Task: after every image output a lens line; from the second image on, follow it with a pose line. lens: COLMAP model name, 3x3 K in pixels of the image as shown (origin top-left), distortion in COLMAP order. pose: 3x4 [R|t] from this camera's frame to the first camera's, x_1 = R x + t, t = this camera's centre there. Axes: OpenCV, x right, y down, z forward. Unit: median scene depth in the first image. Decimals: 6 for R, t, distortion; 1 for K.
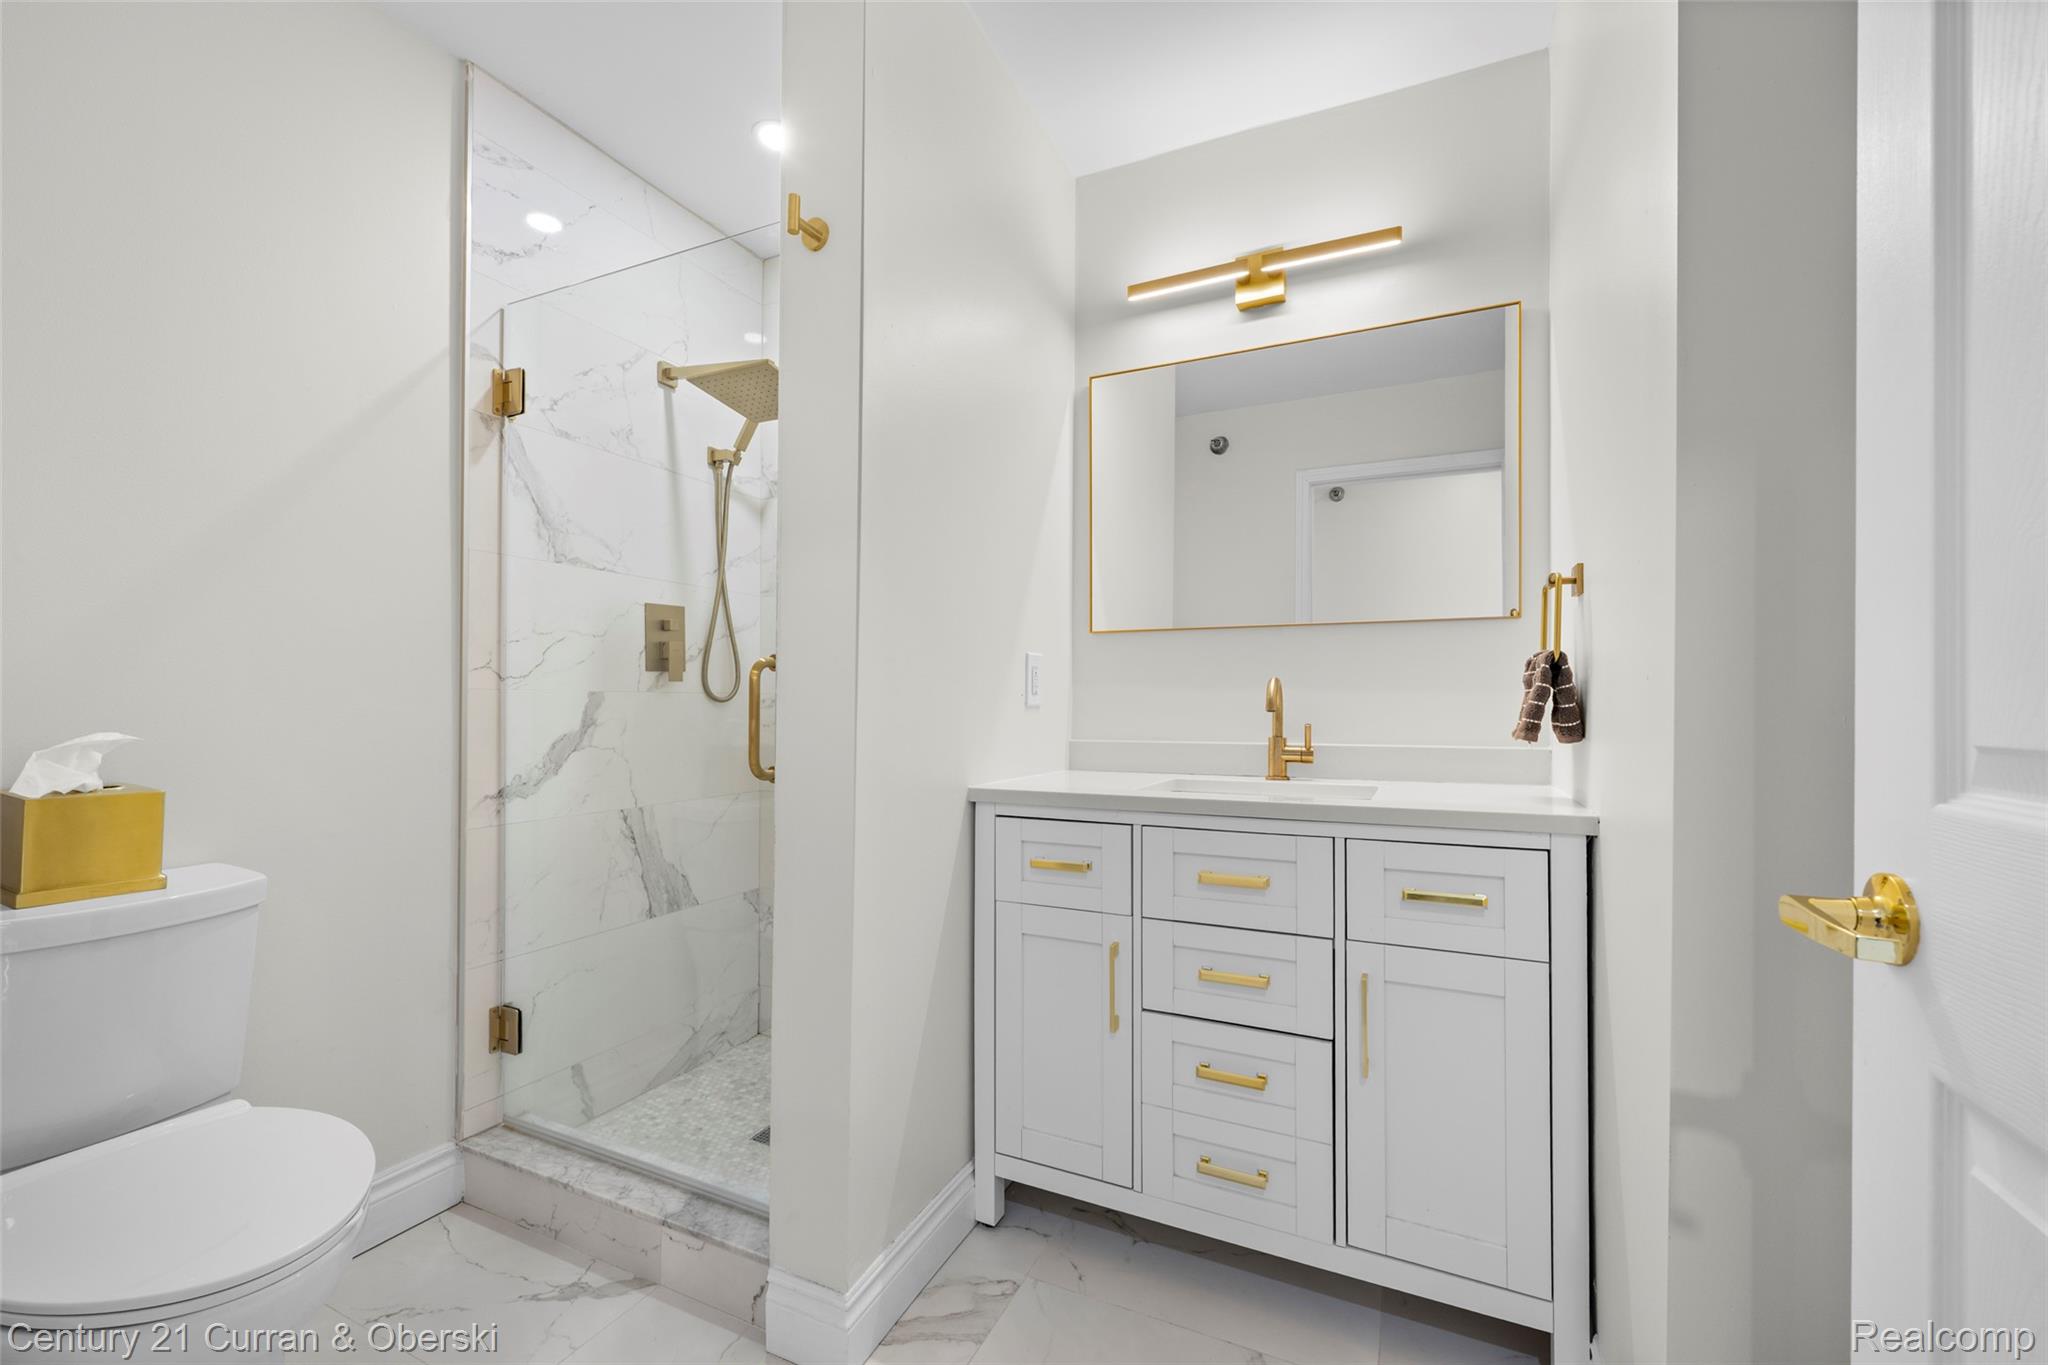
lens RADIAL K [[824.8, 0, 1022.3], [0, 824.8, 695.6], [0, 0, 1]] dist [-0.001428, 0.000143]
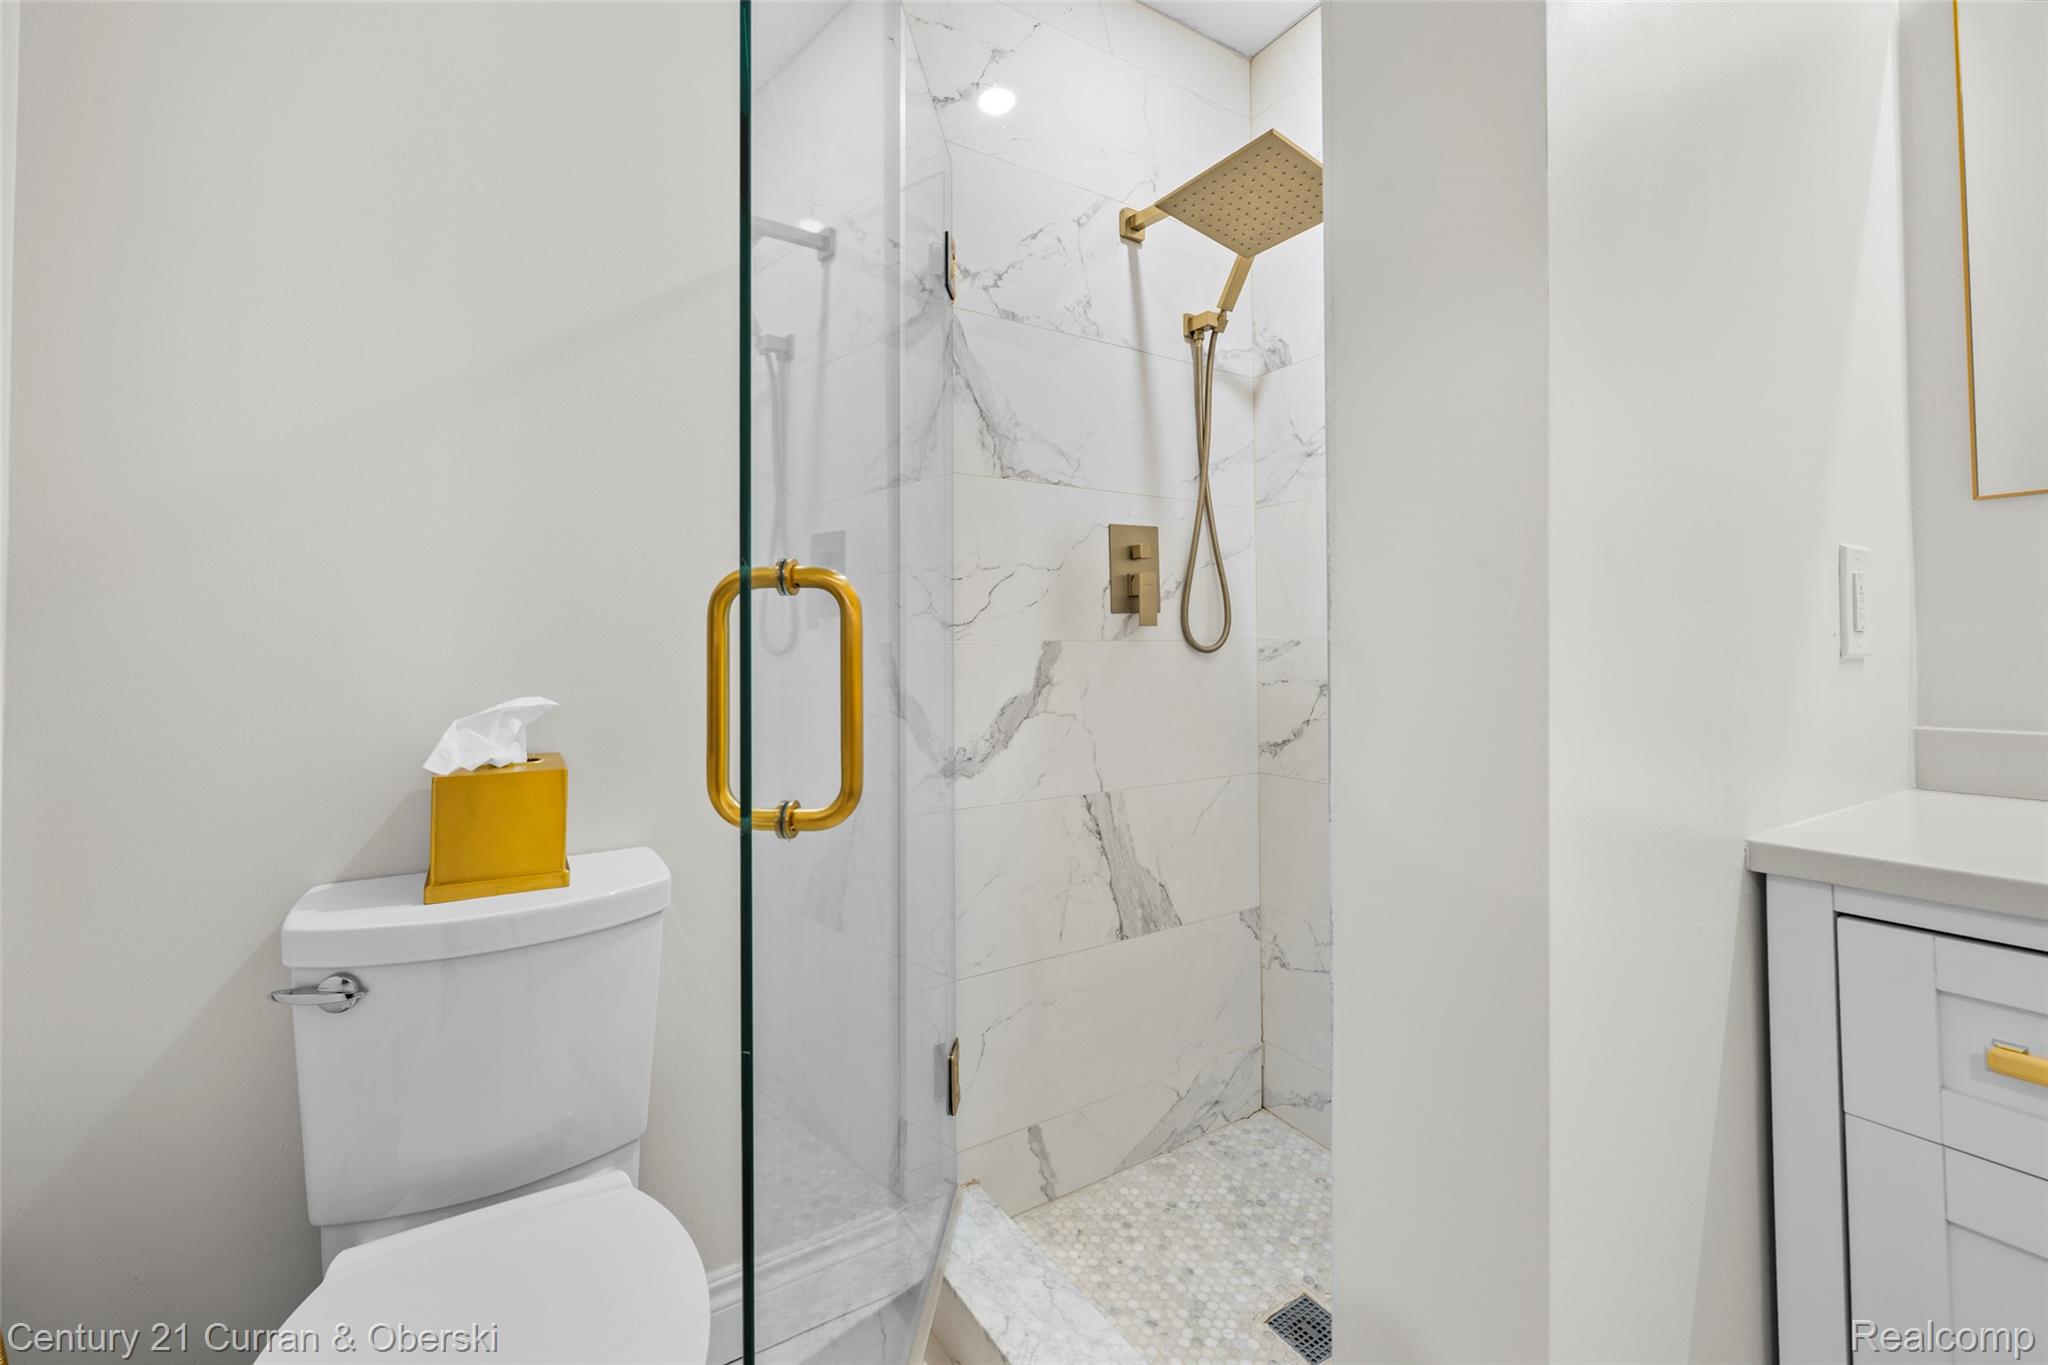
lens RADIAL K [[824.8, 0, 992.7], [0, 824.8, 638.0], [0, 0, 1]] dist [-0.001428, 0.000143]
pose [[0.830230, -0.016257, -0.557184, -0.128629], [0.013584, 0.999868, -0.008932, -0.001546], [0.557256, -0.000153, 0.830341, 0.319692]]
